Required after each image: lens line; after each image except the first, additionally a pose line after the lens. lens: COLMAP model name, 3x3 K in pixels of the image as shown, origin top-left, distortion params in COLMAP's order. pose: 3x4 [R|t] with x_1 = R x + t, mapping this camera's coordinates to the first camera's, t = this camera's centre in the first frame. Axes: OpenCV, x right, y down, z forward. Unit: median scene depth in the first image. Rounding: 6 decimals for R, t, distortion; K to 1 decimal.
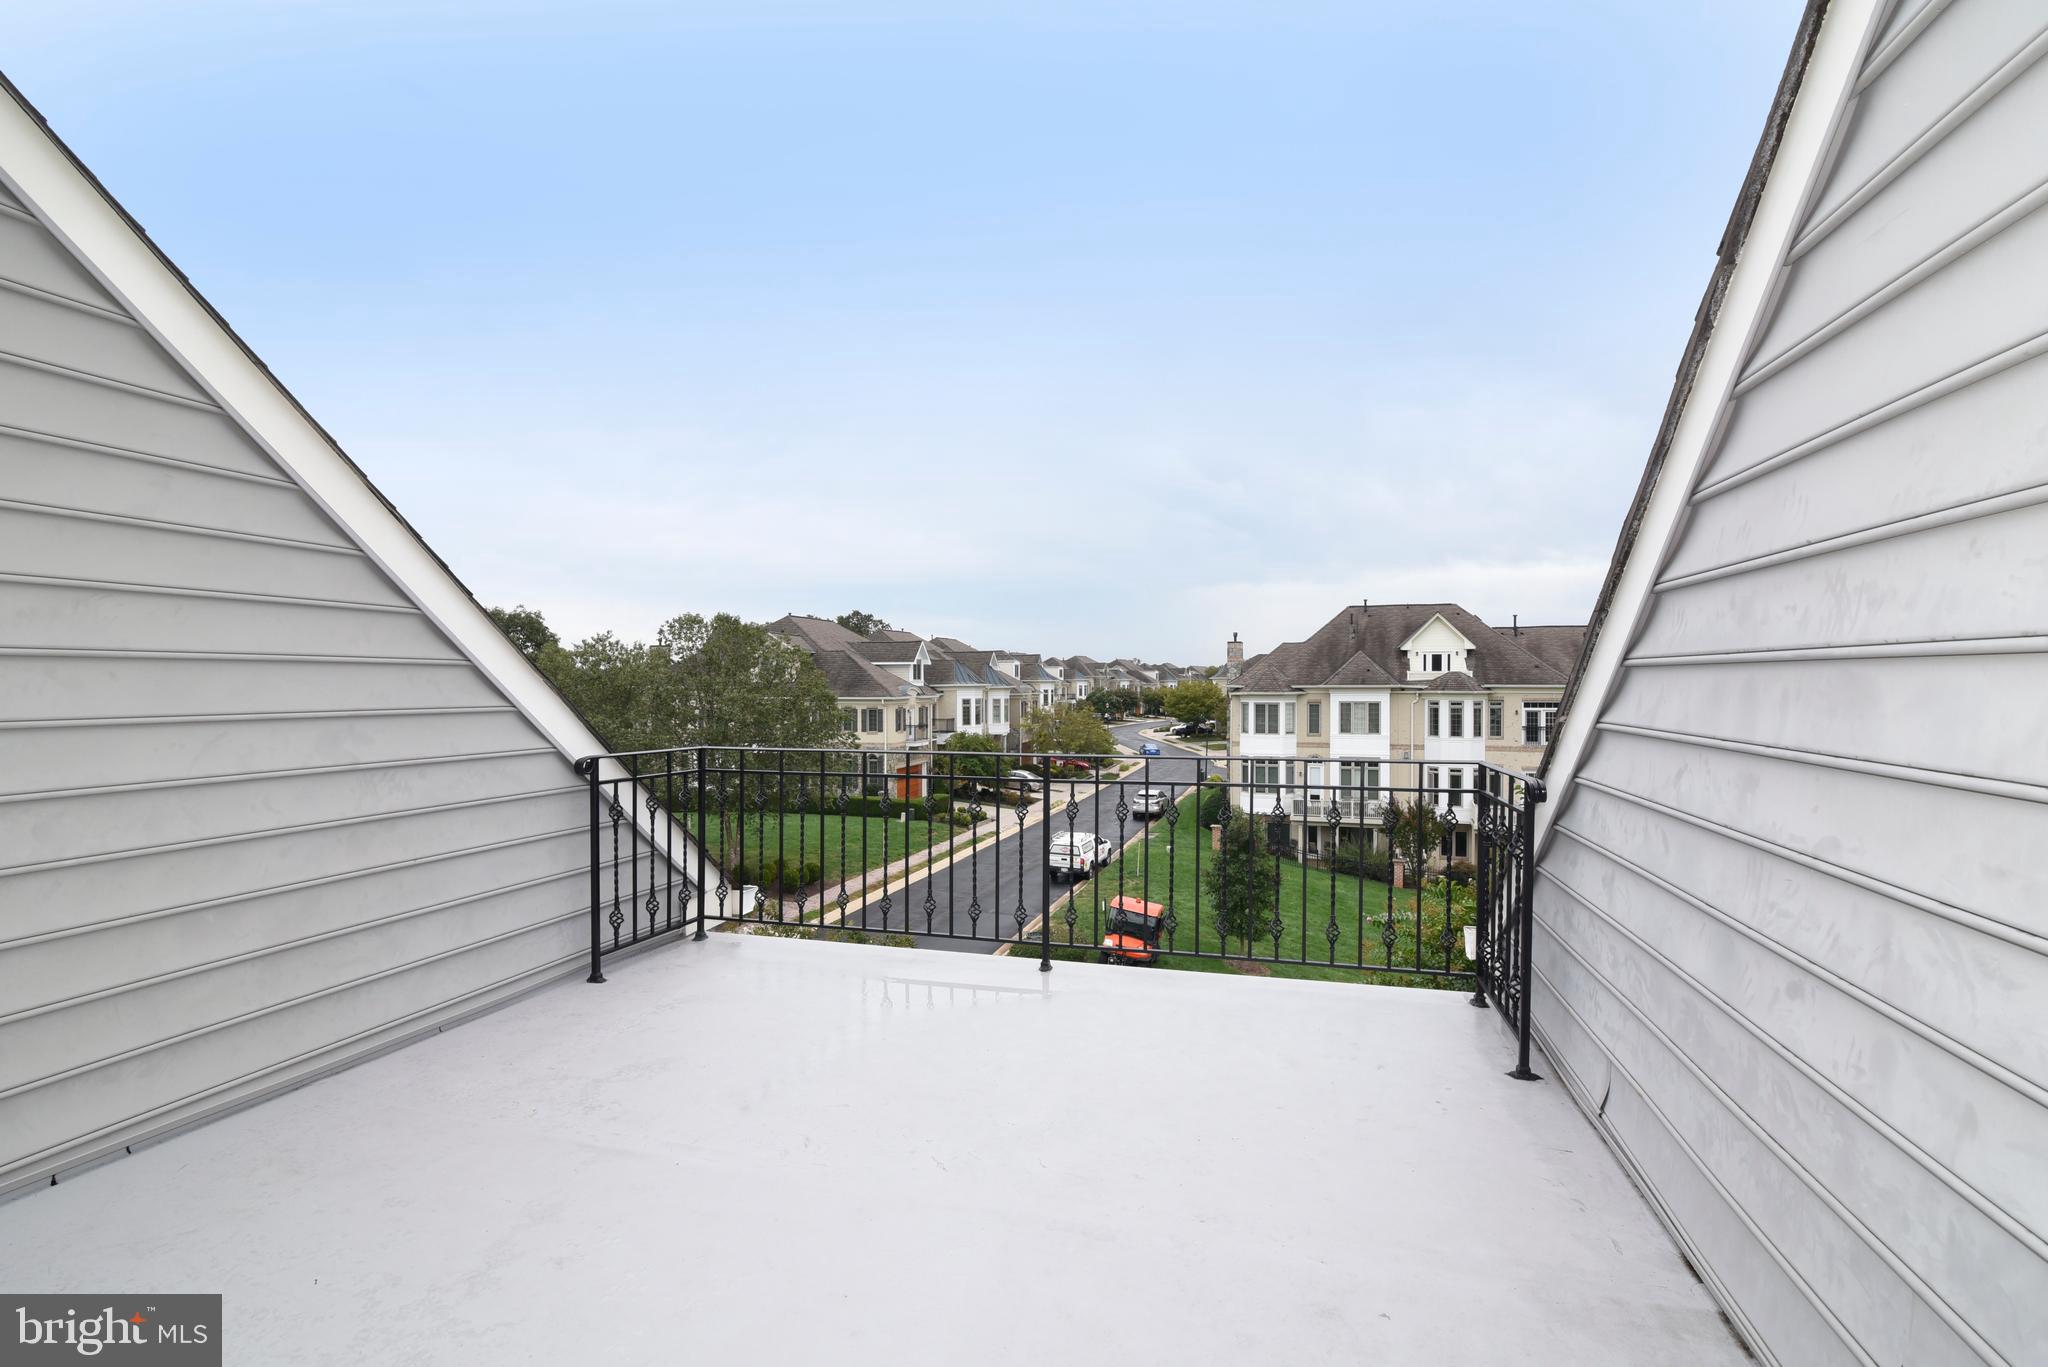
lens RADIAL K [[950.9, 0, 1012.1], [0, 950.9, 682.8], [0, 0, 1]] dist [-0.020789, -0.000442]
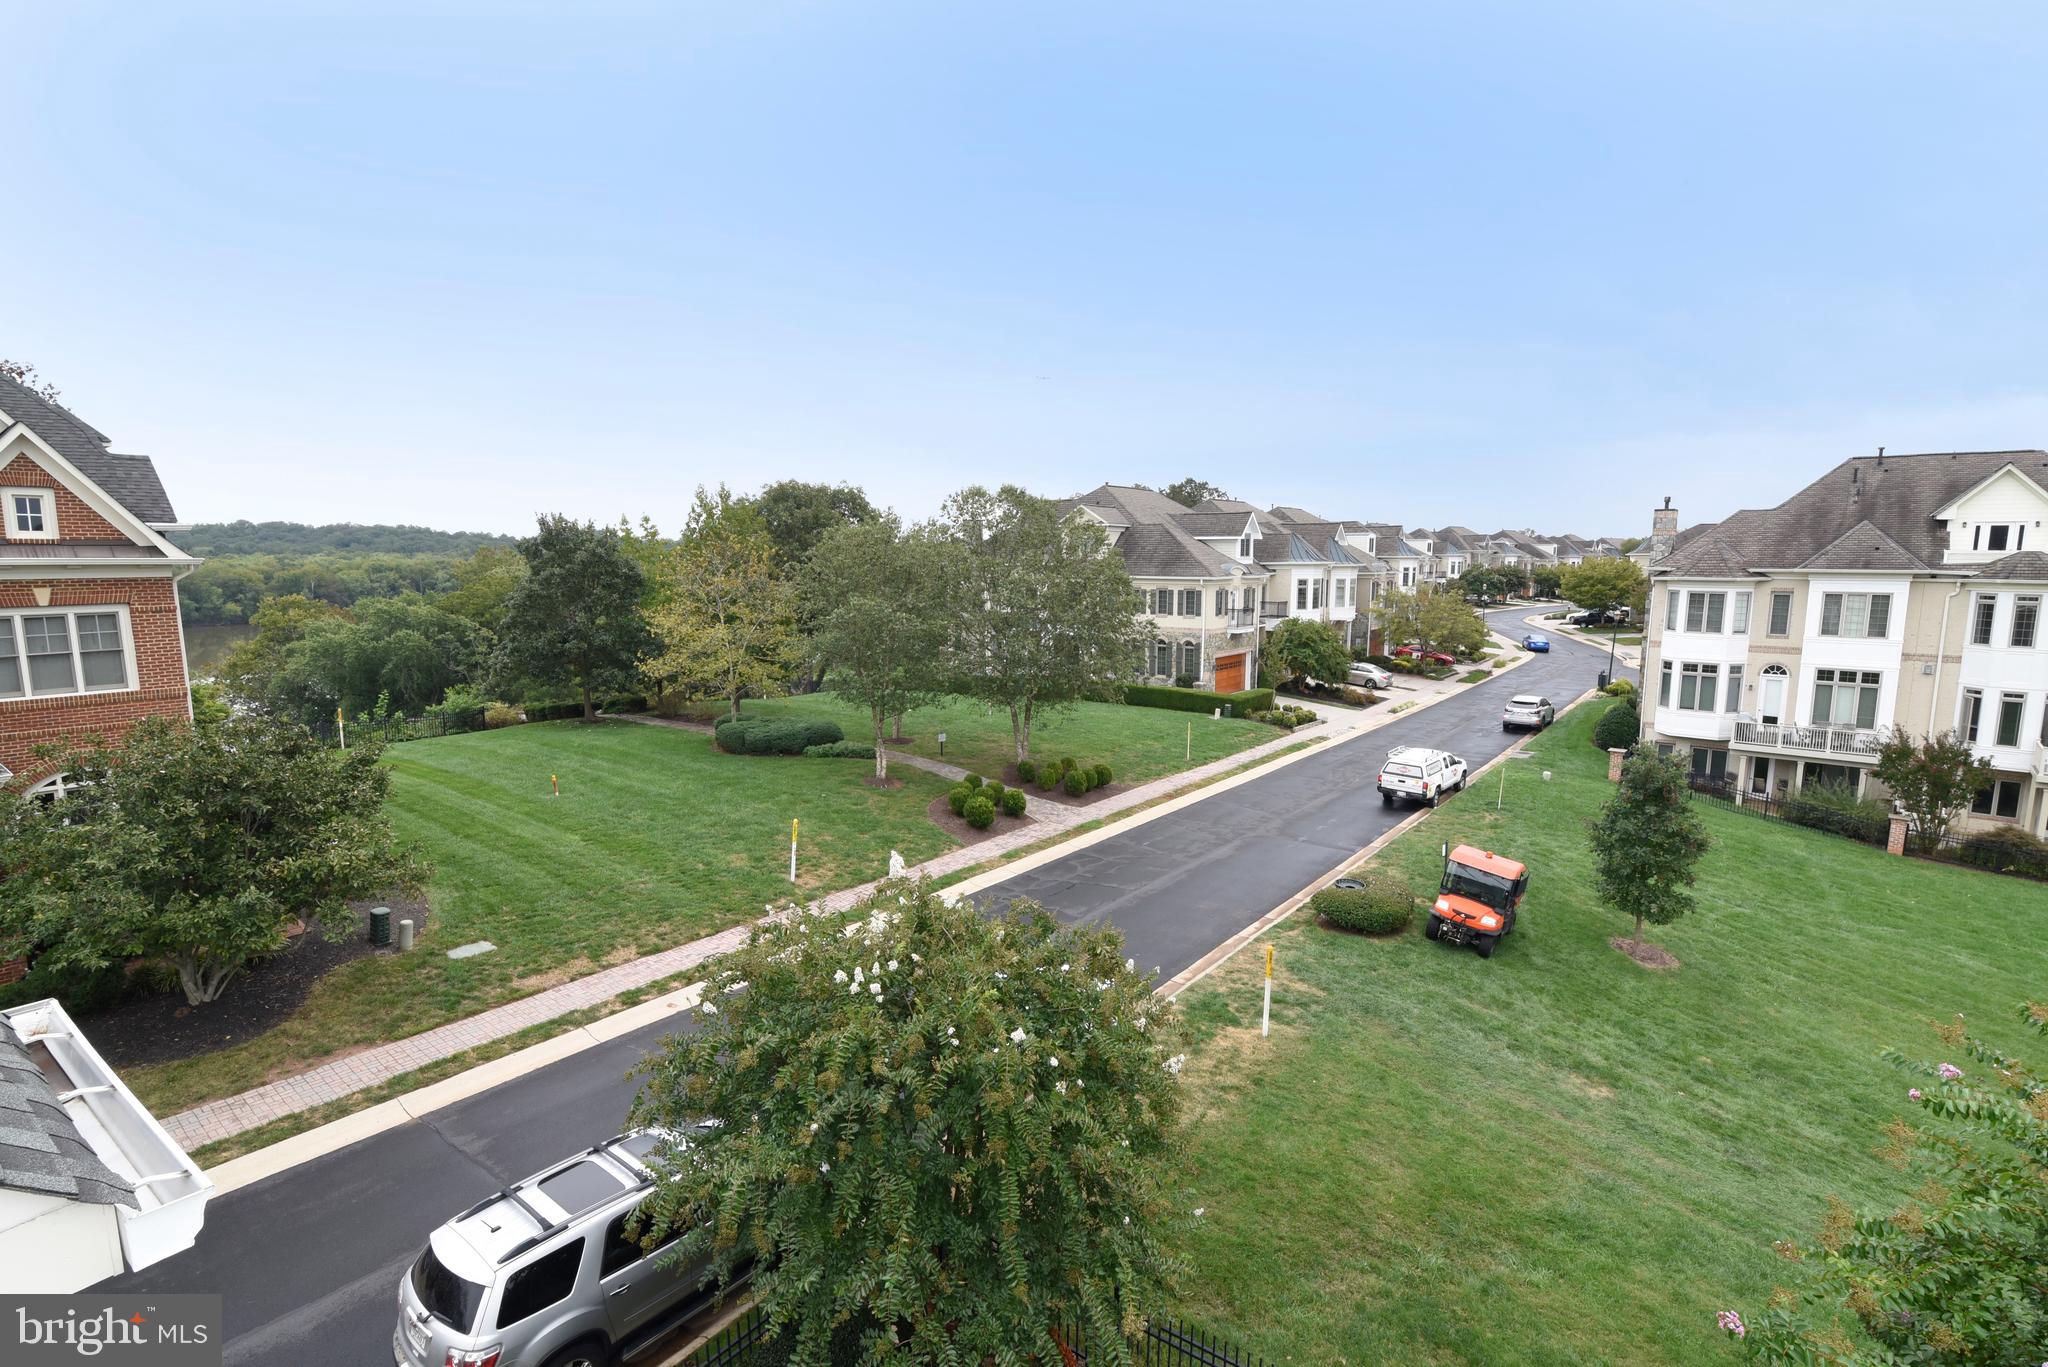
lens RADIAL K [[950.9, 0, 1030.5], [0, 950.9, 681.6], [0, 0, 1]] dist [-0.020789, -0.000442]
pose [[0.936680, 0.048594, -0.346800, 0.026625], [-0.001498, 0.990873, 0.134794, -0.007256], [0.350184, -0.125739, 0.928203, 0.107500]]
